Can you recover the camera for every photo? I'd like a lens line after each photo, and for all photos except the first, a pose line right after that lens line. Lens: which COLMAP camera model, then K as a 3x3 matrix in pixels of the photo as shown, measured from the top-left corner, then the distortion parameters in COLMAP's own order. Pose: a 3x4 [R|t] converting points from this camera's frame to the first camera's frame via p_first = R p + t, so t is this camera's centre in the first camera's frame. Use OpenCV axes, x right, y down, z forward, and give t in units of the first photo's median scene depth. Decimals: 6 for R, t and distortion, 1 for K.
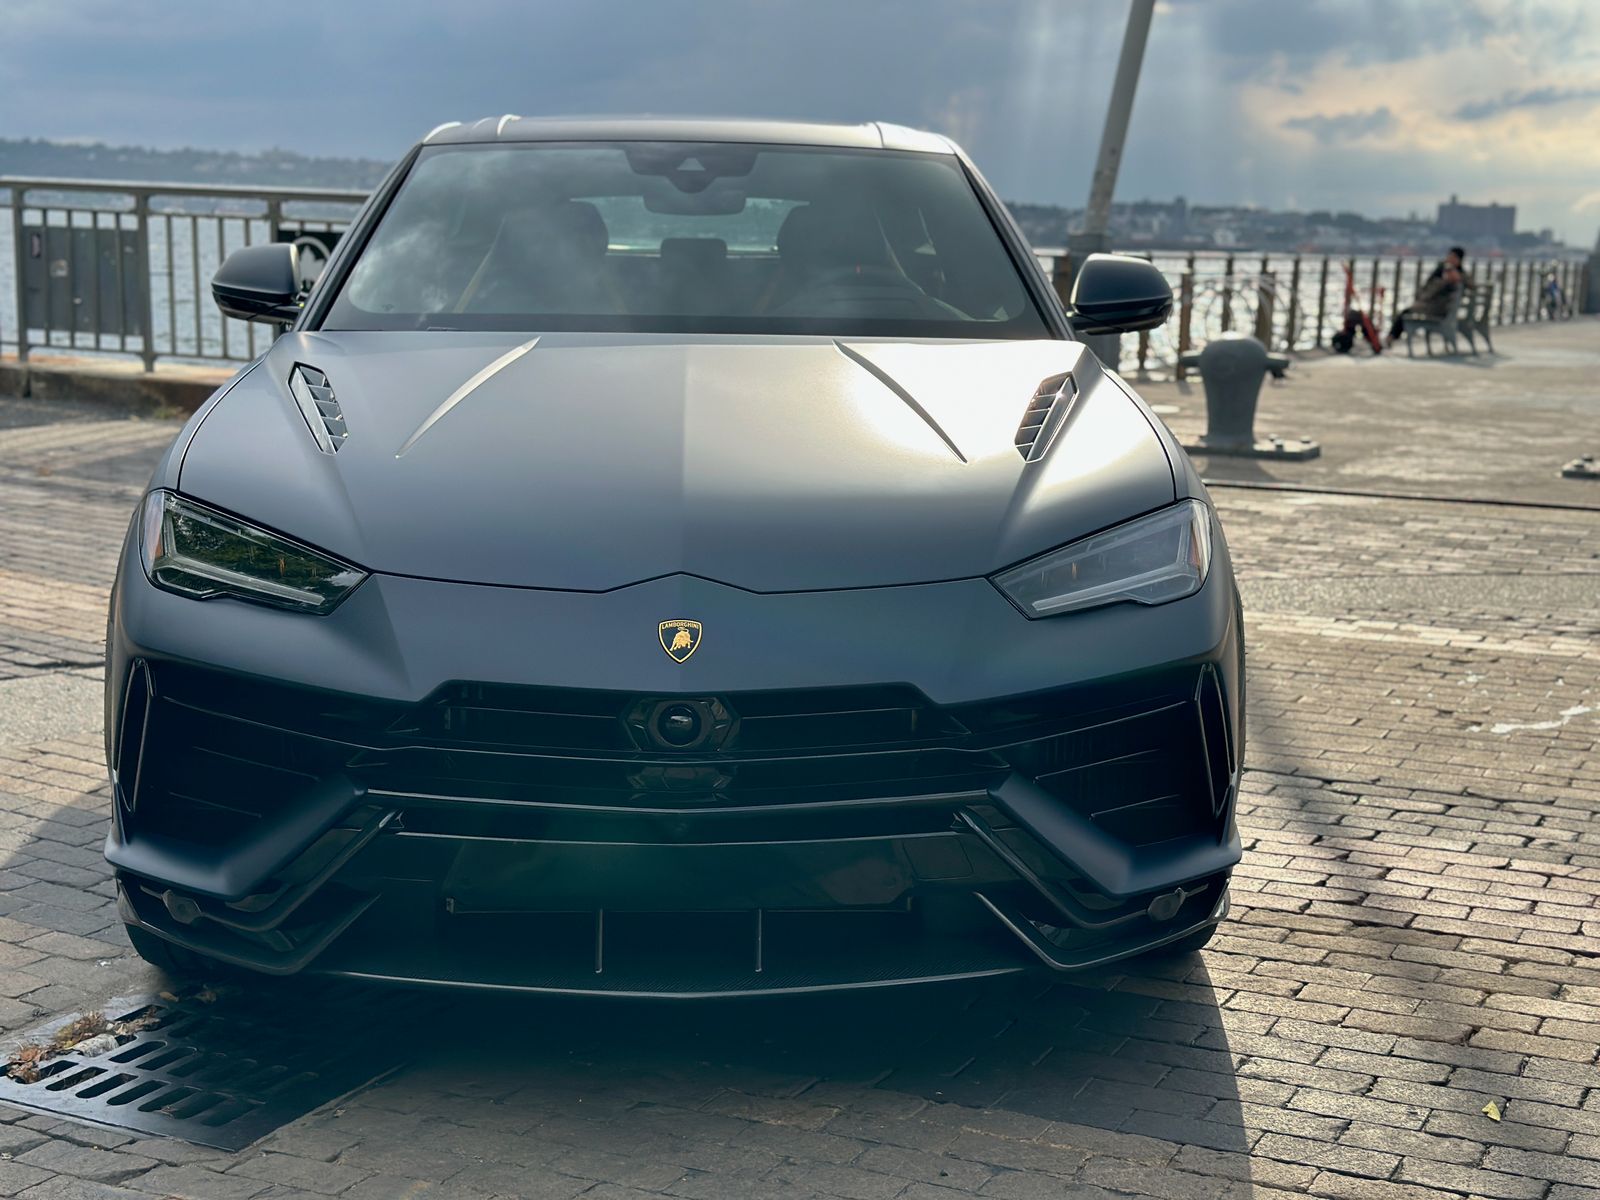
lens RADIAL K [[2241.4, 0, 805.2], [0, 2241.4, 594.0], [0, 0, 1]] dist [0.134366, 0.000000]
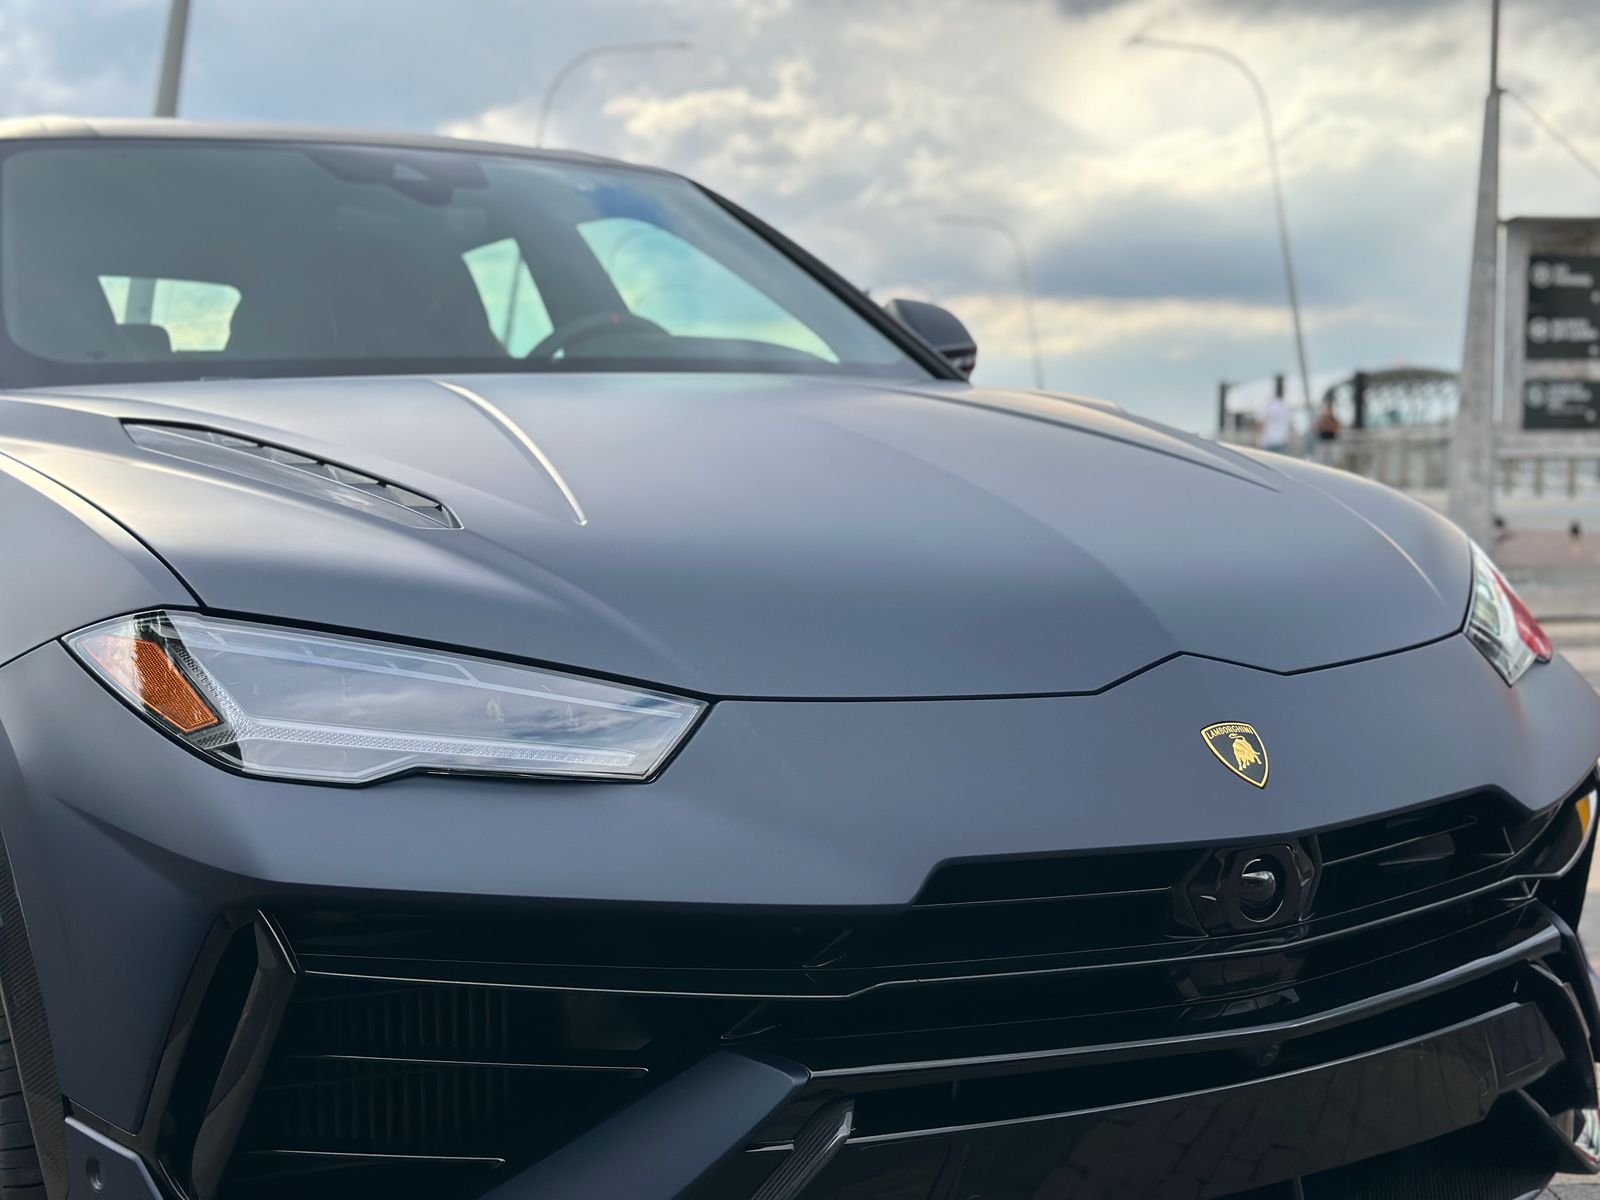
lens RADIAL K [[2241.4, 0, 789.9], [0, 2241.4, 604.9], [0, 0, 1]] dist [0.134366, 0.000000]
pose [[0.875283, -0.071135, 0.478351, -0.464155], [0.109116, 0.992666, -0.052042, -0.001771], [-0.471141, 0.097747, 0.876625, 0.492131]]
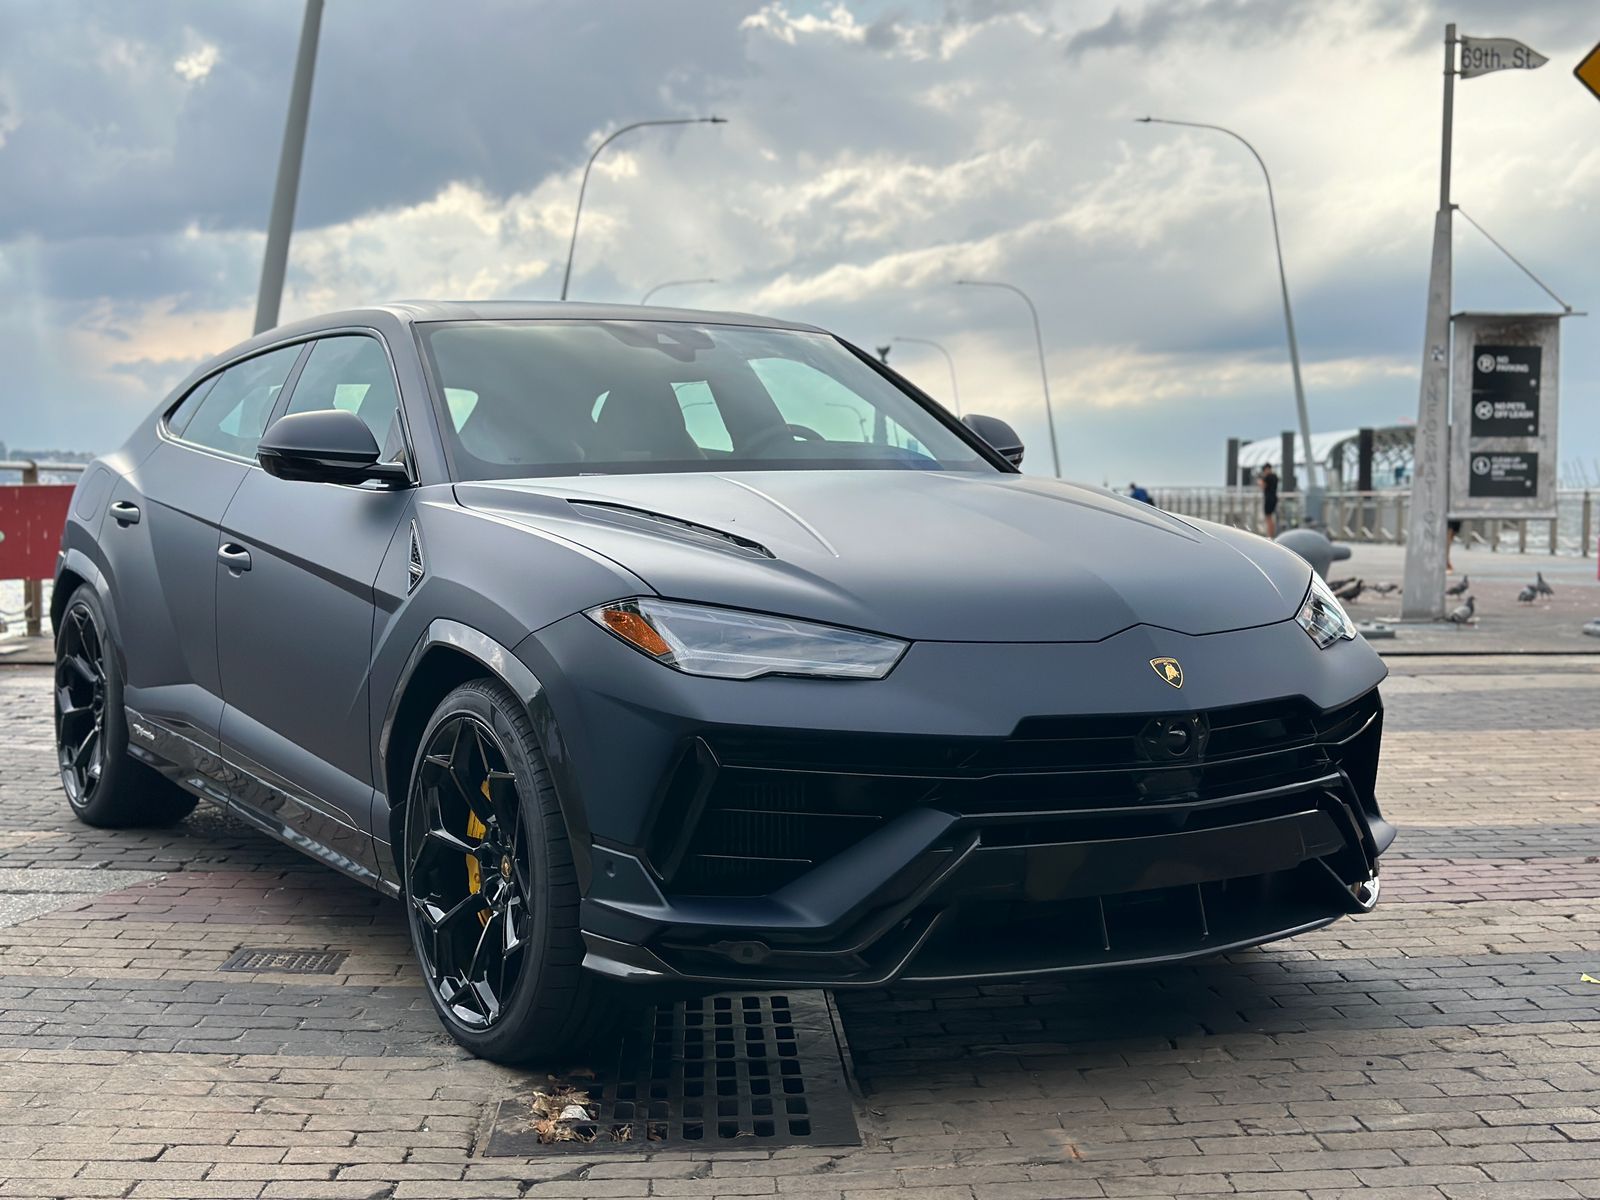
lens RADIAL K [[2241.4, 0, 808.9], [0, 2241.4, 597.8], [0, 0, 1]] dist [0.134366, 0.000000]
pose [[0.874100, -0.051990, 0.482957, -0.843331], [0.101956, 0.991744, -0.077768, 0.056645], [-0.474926, 0.117217, 0.872184, -0.025054]]
